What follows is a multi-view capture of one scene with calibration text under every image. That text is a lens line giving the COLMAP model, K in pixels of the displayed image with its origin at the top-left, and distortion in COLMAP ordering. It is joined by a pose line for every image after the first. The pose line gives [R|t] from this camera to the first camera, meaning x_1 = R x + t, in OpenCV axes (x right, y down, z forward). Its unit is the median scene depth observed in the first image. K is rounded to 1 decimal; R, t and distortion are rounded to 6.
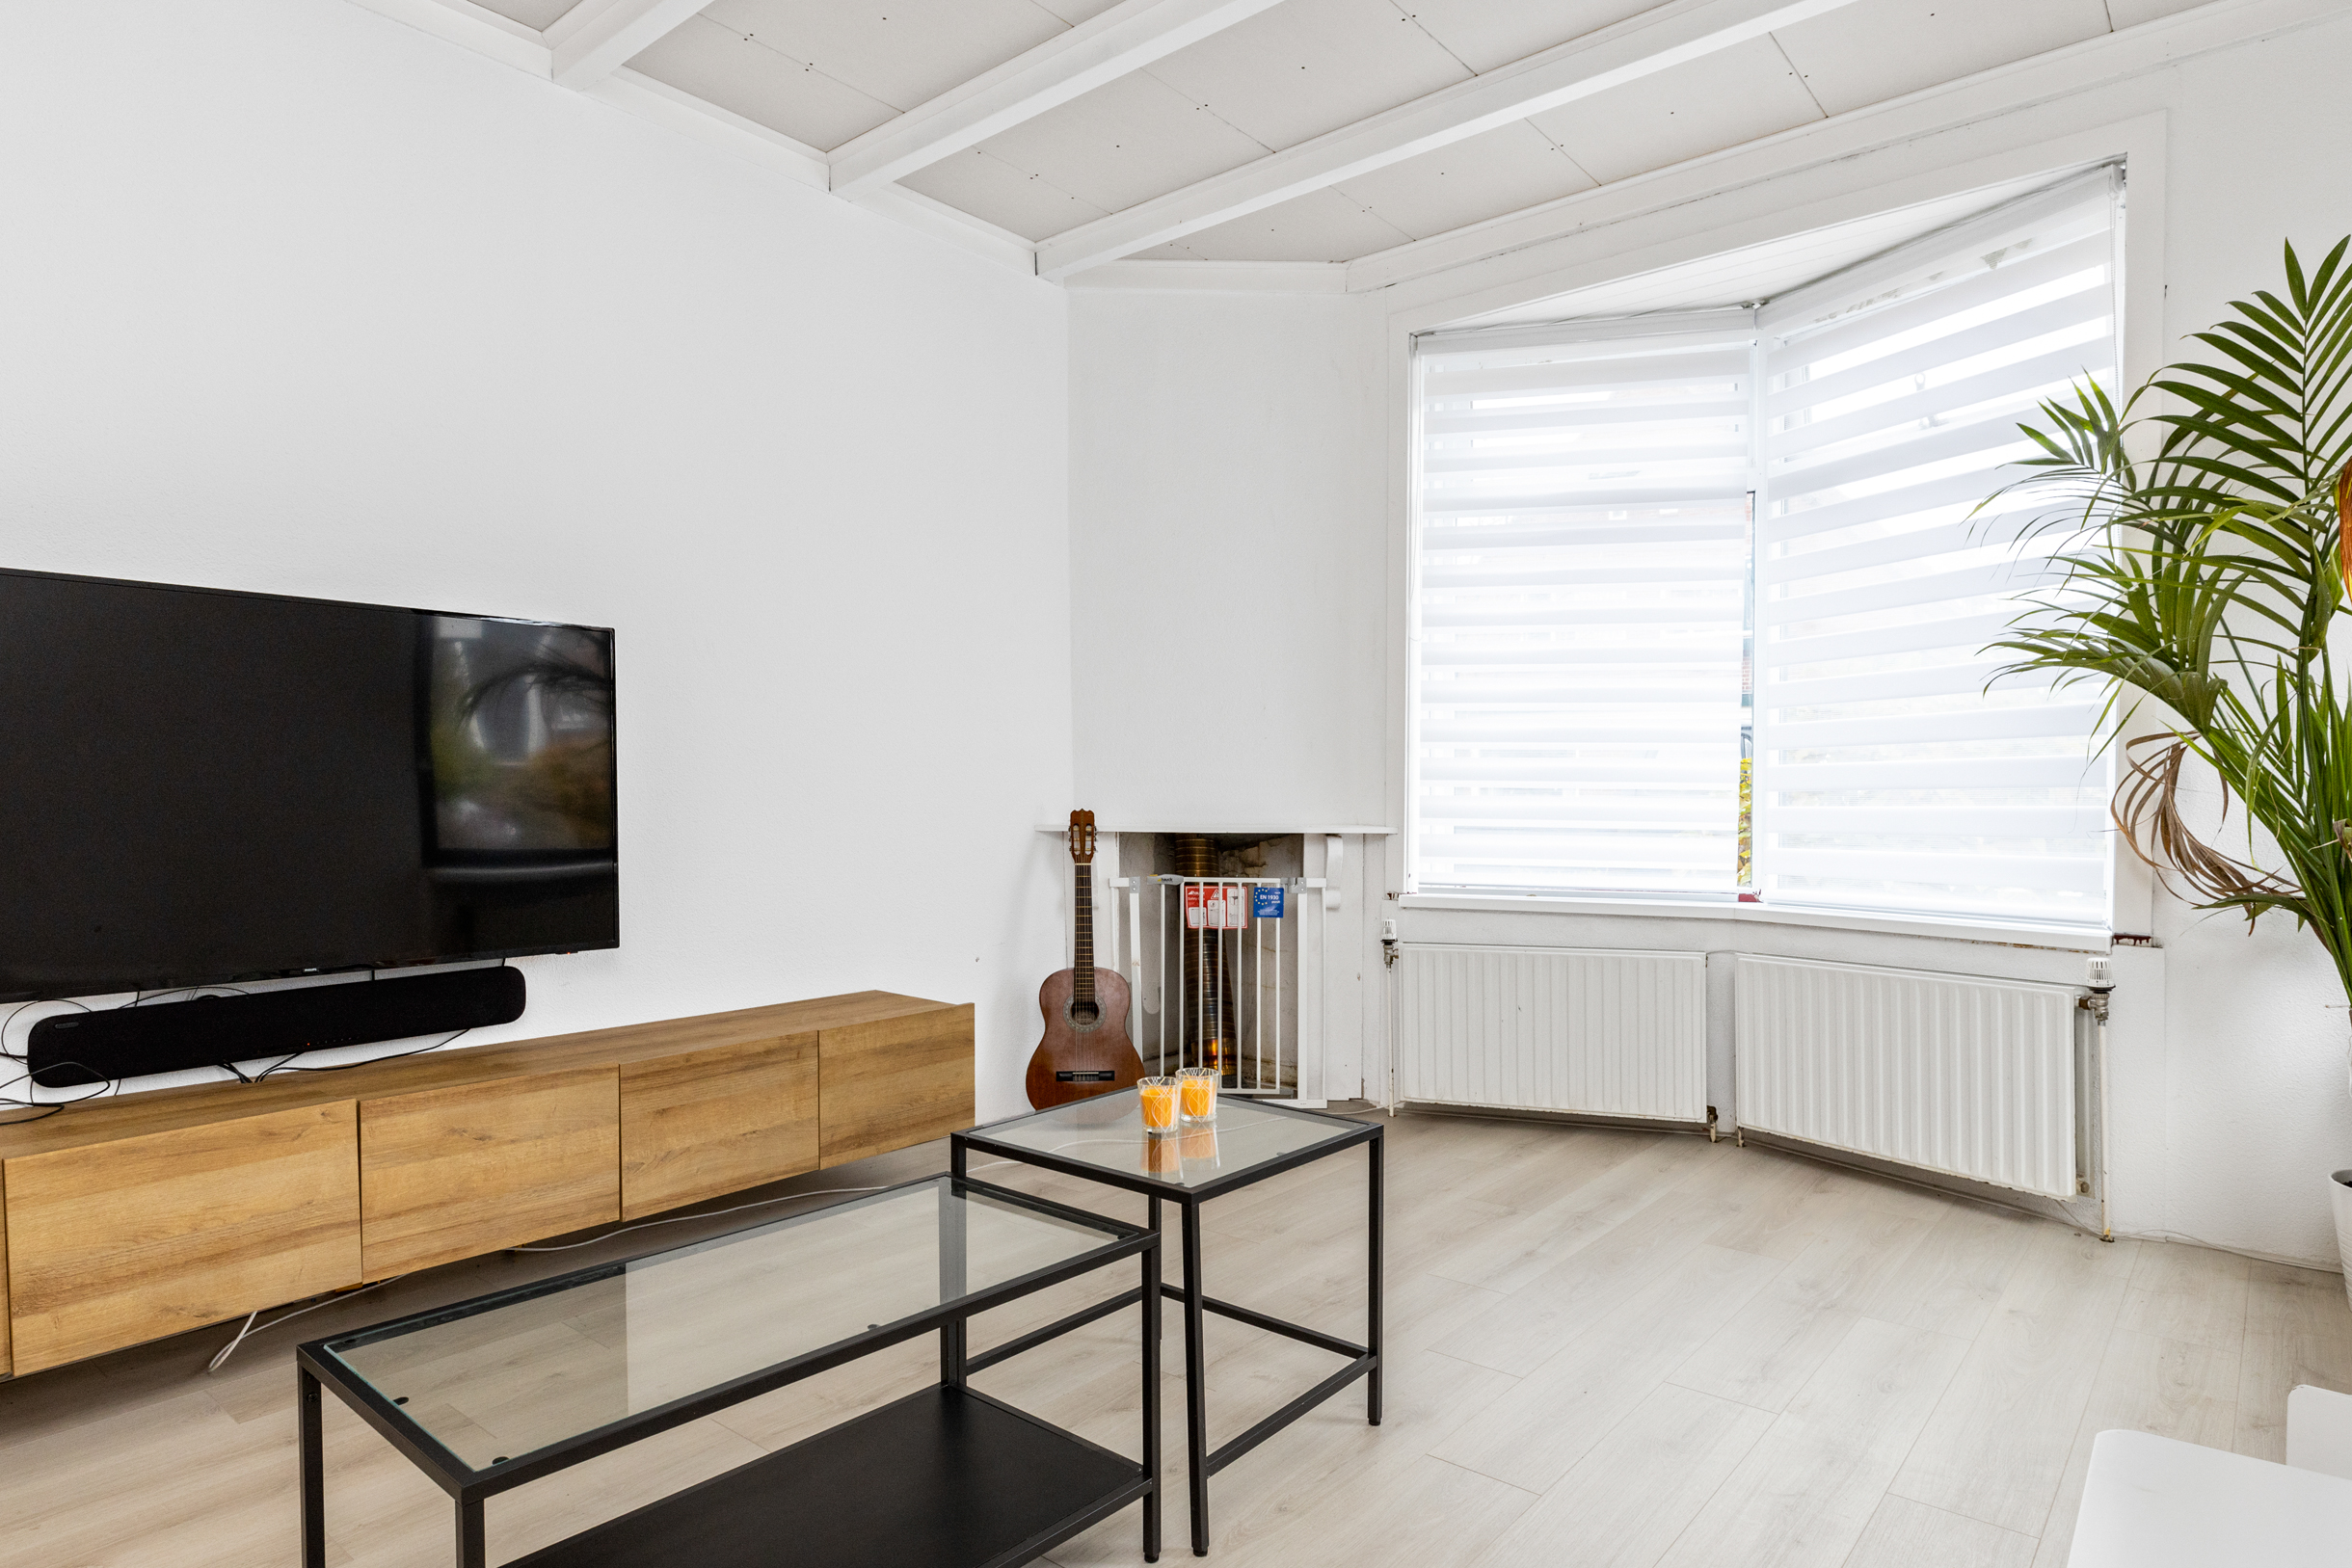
lens RADIAL K [[1369.1, 0, 1149.6], [0, 1369.1, 812.4], [0, 0, 1]] dist [-0.000773, 0.002547]
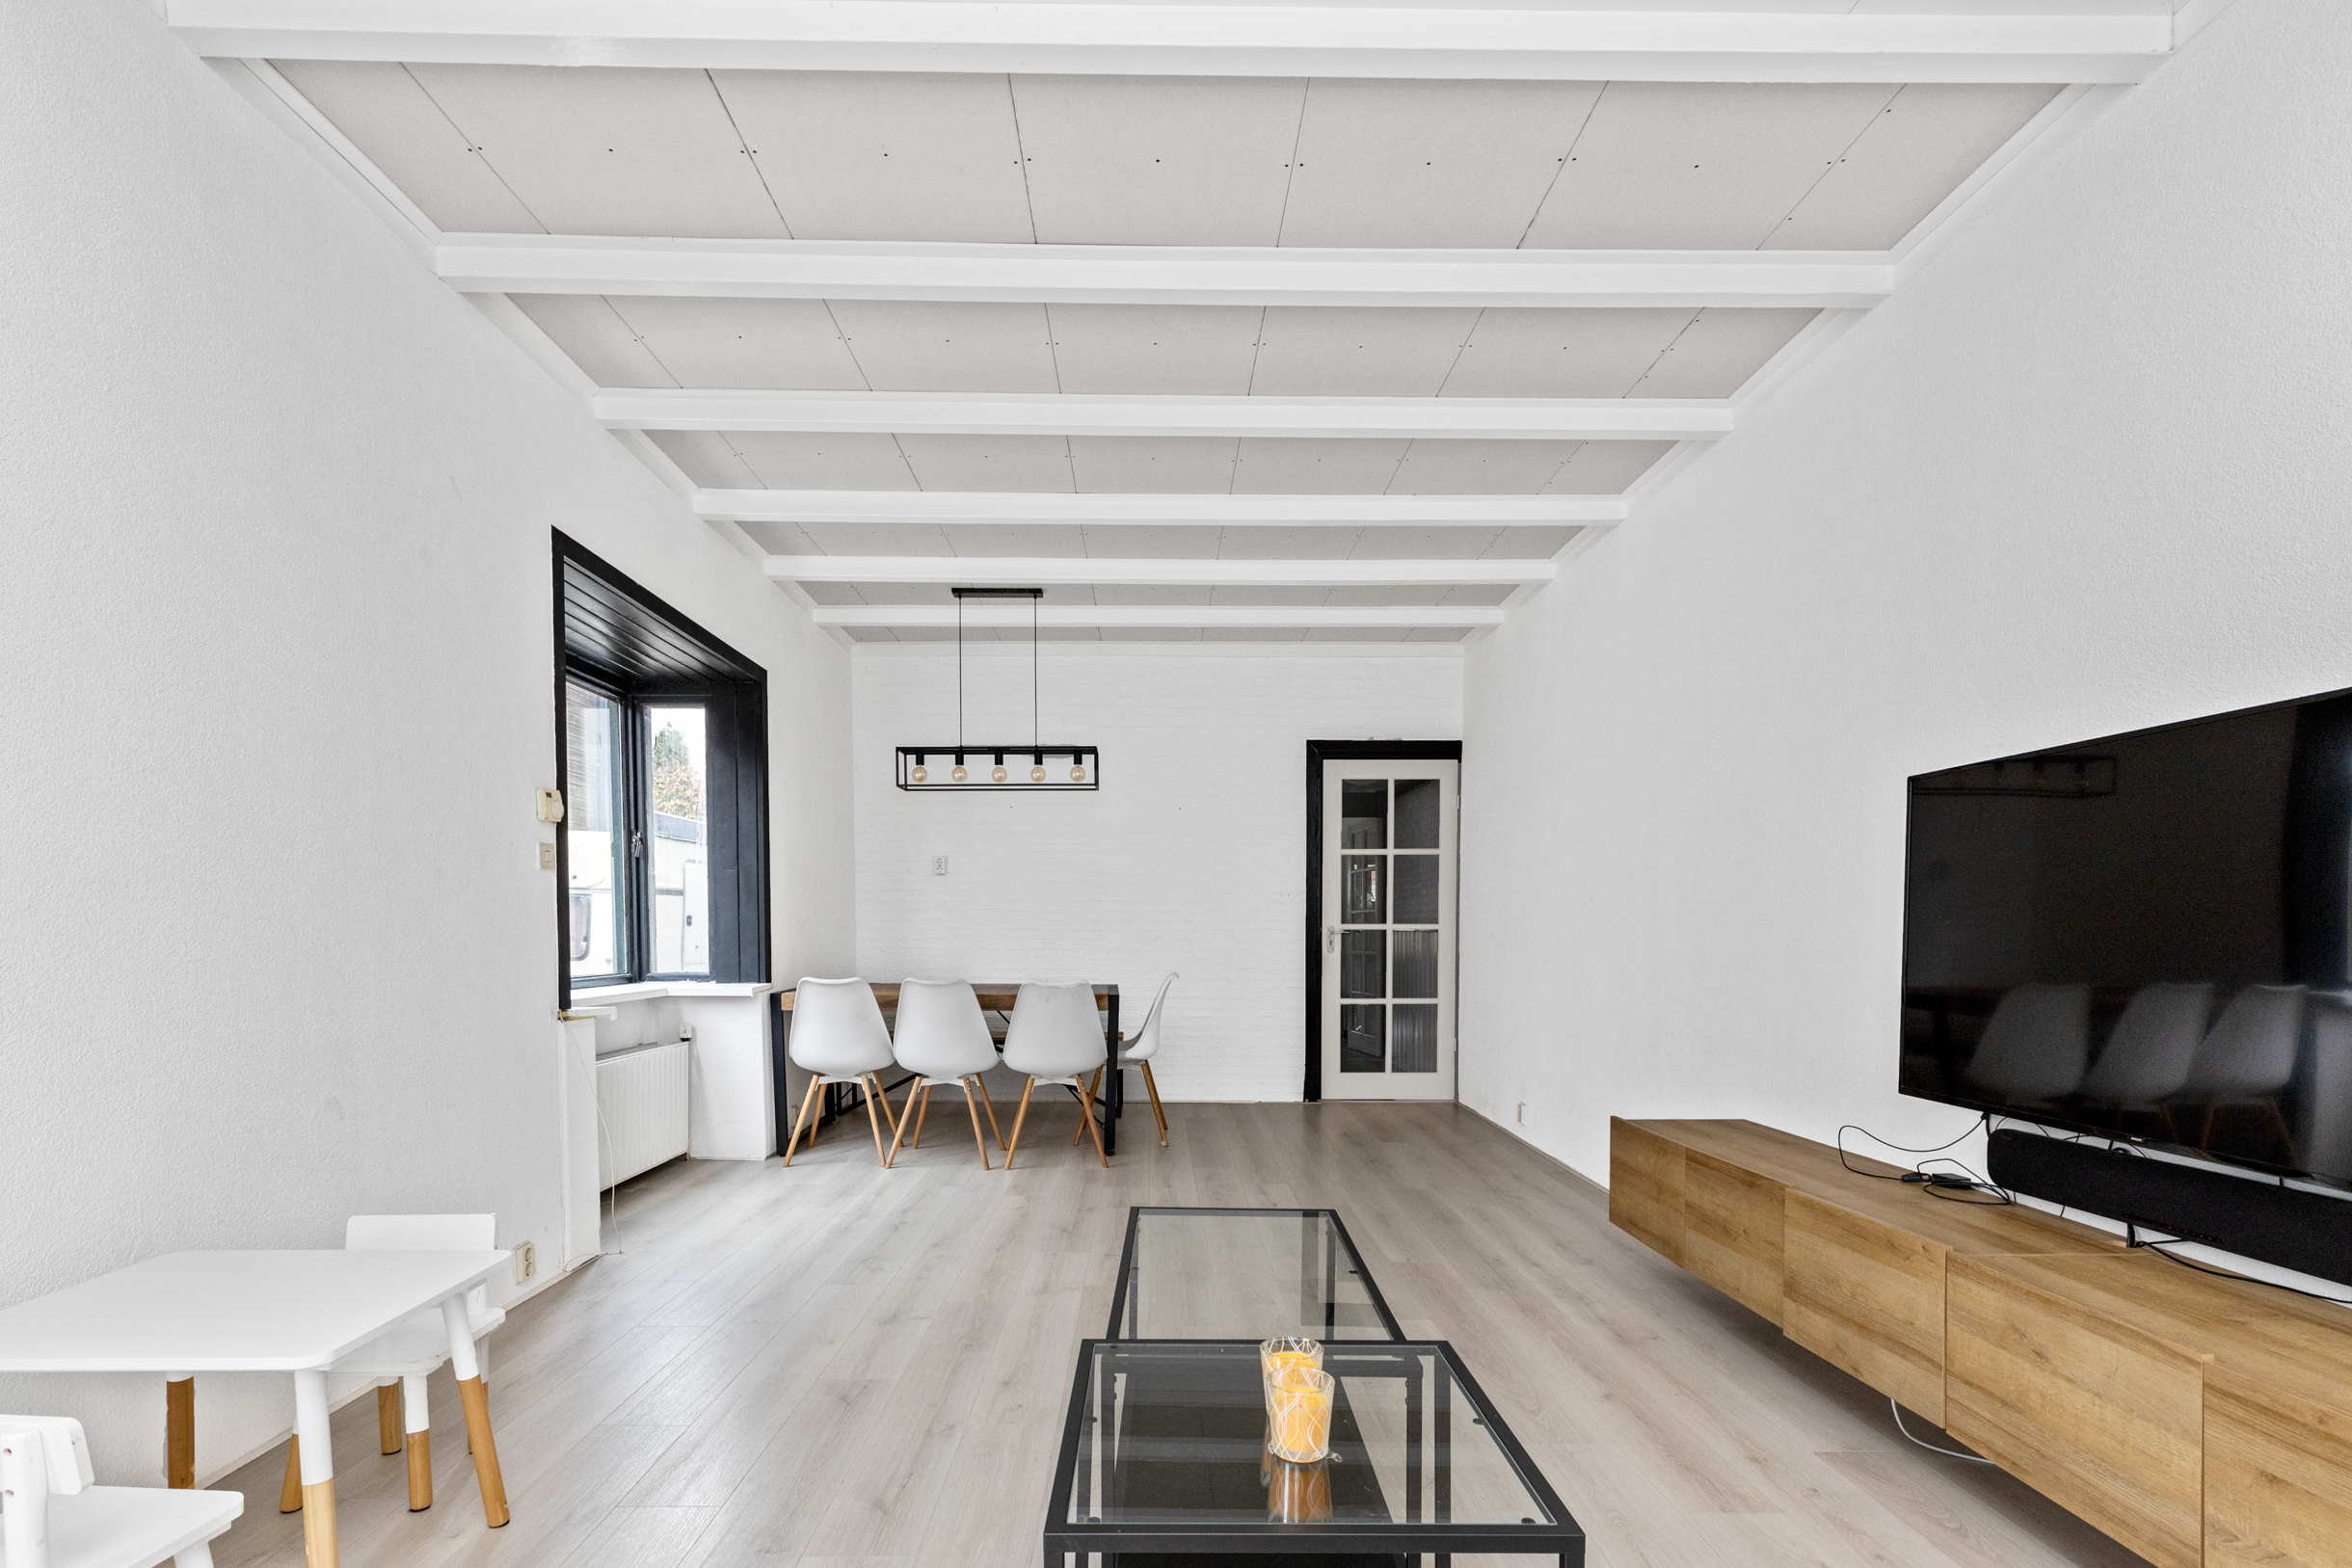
lens RADIAL K [[1104.9, 0, 1189.9], [0, 1104.9, 975.3], [0, 0, 1]] dist [0.005542, -0.000403]
pose [[-0.735766, 0.023469, -0.676829, 0.297198], [-0.015434, 0.998559, 0.051403, -0.018960], [0.677060, 0.048267, -0.734343, 0.951282]]
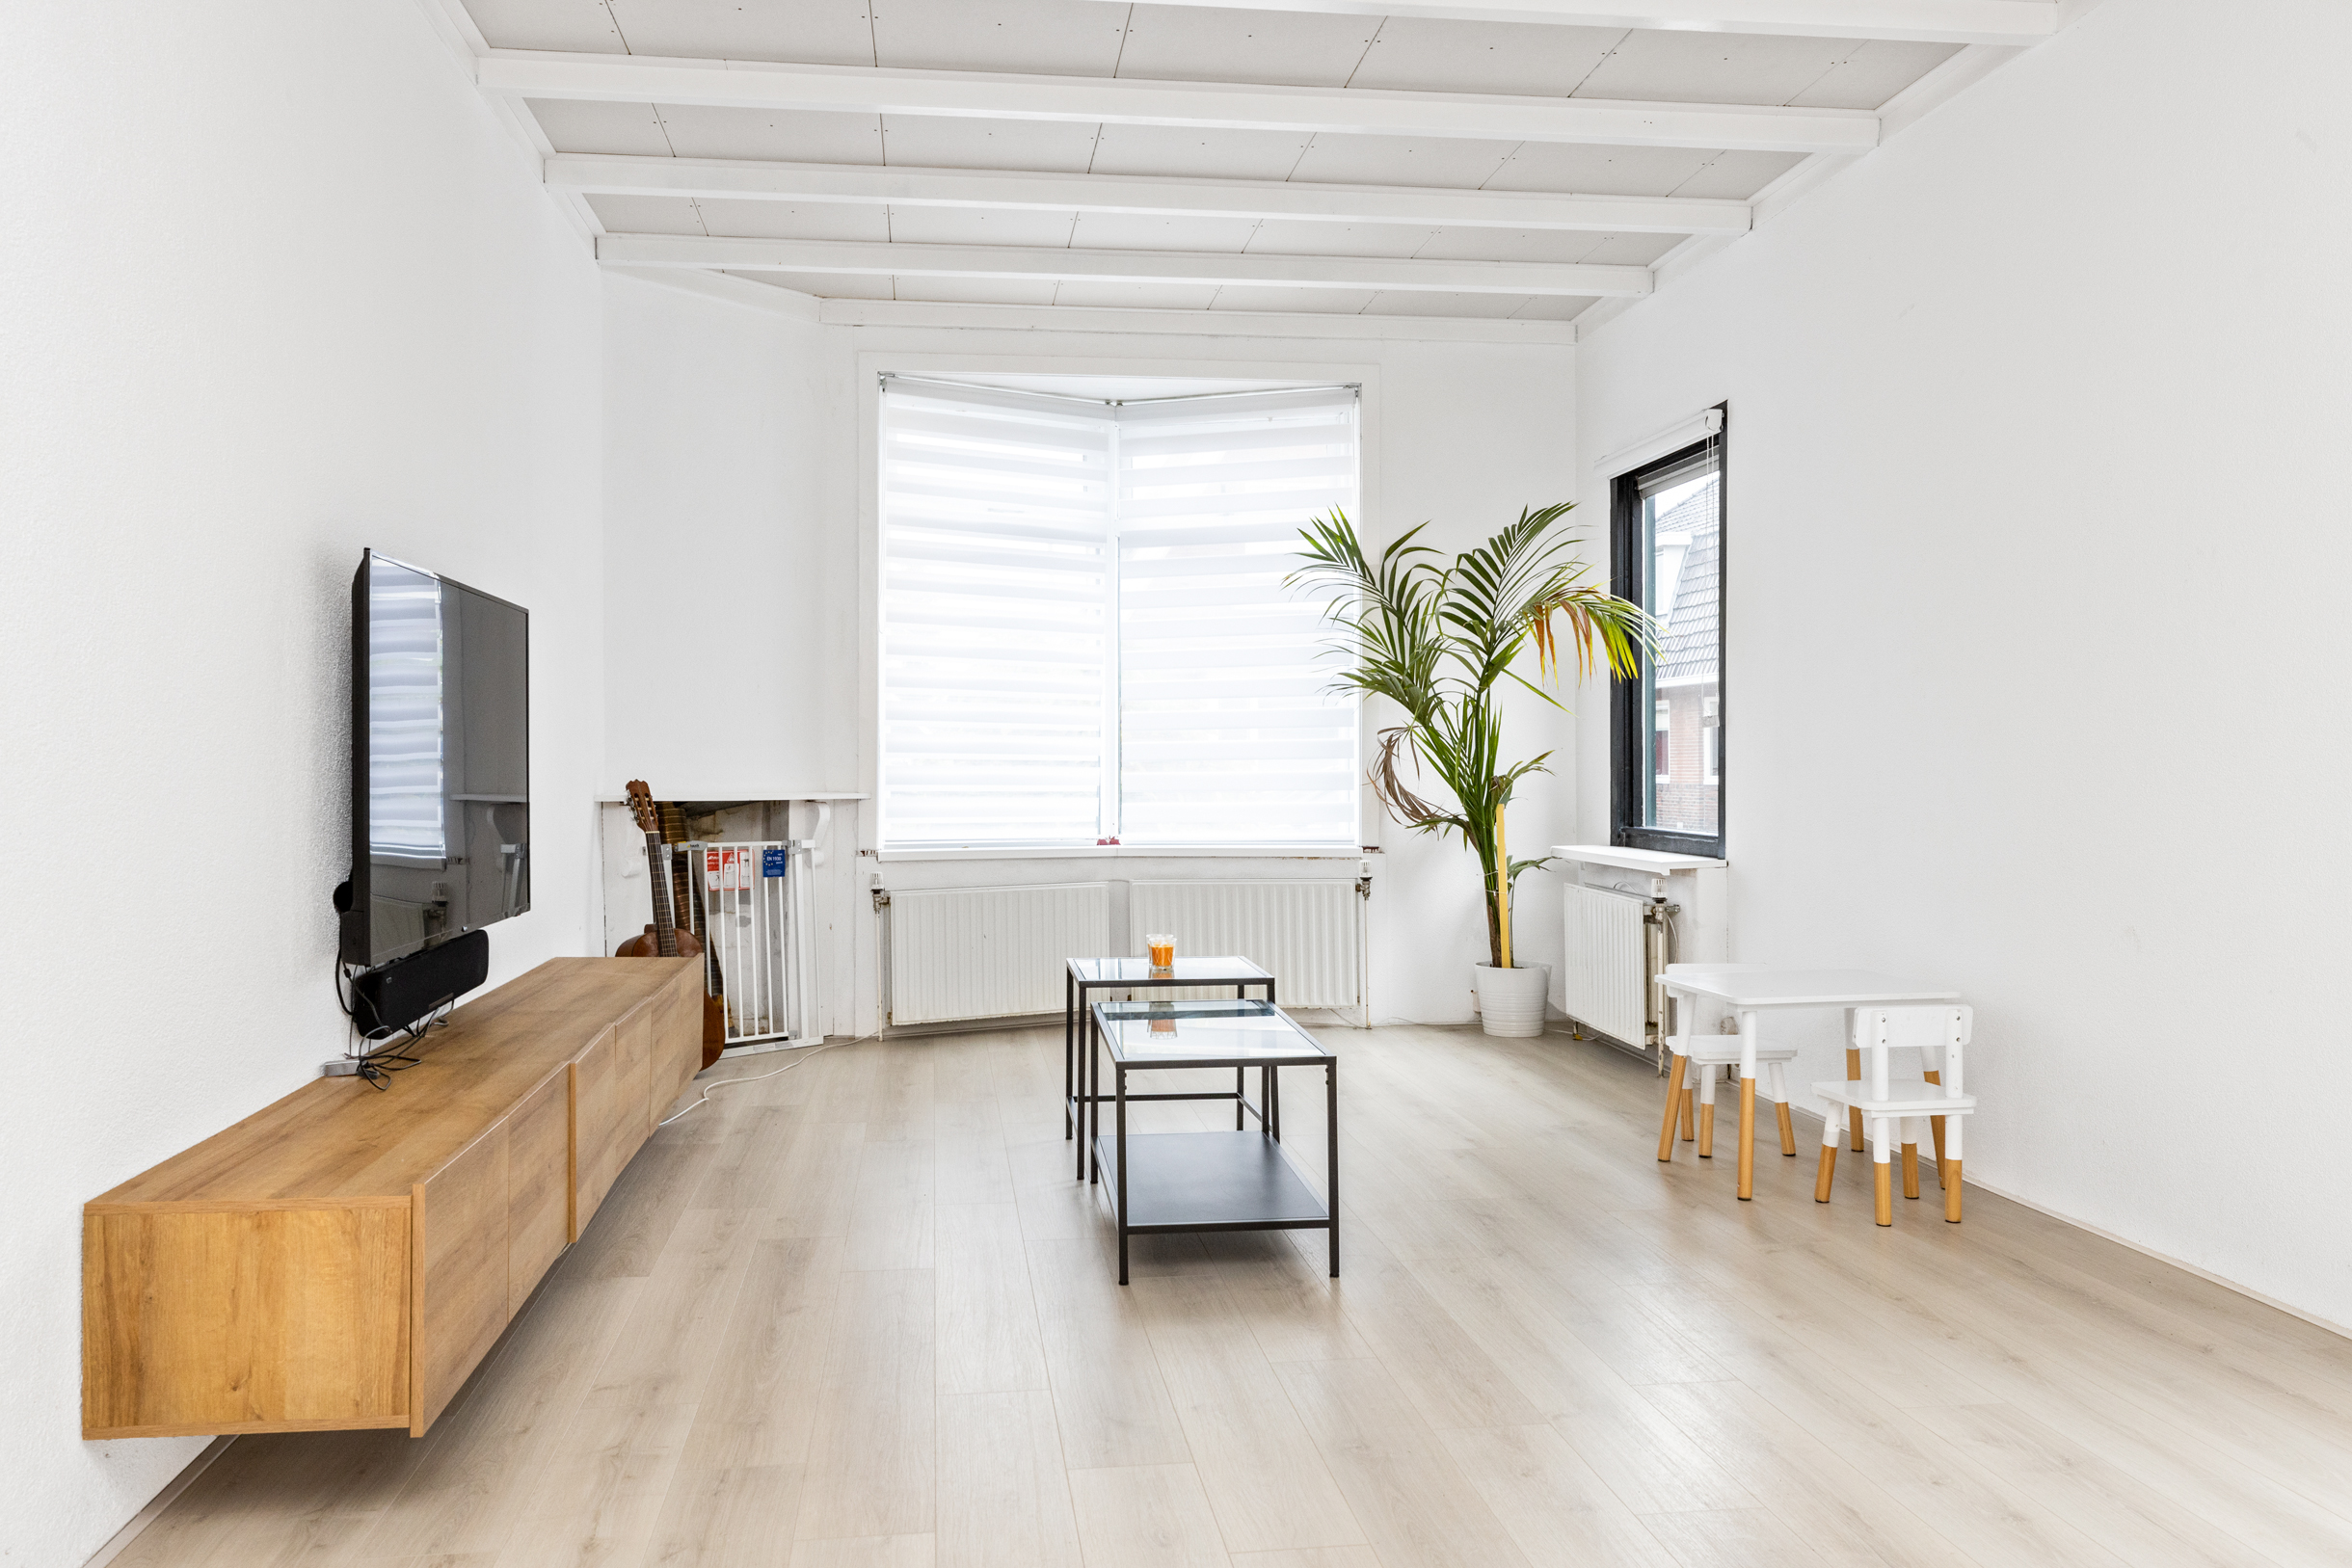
lens RADIAL K [[1864.8, 0, 1238.2], [0, 1864.8, 749.2], [0, 0, 1]] dist [-0.001828, 0.014870]
pose [[0.641402, 0.003825, 0.767195, -1.151168], [0.014506, 0.999748, -0.017112, 0.006906], [-0.767068, 0.022104, 0.641185, -0.350072]]
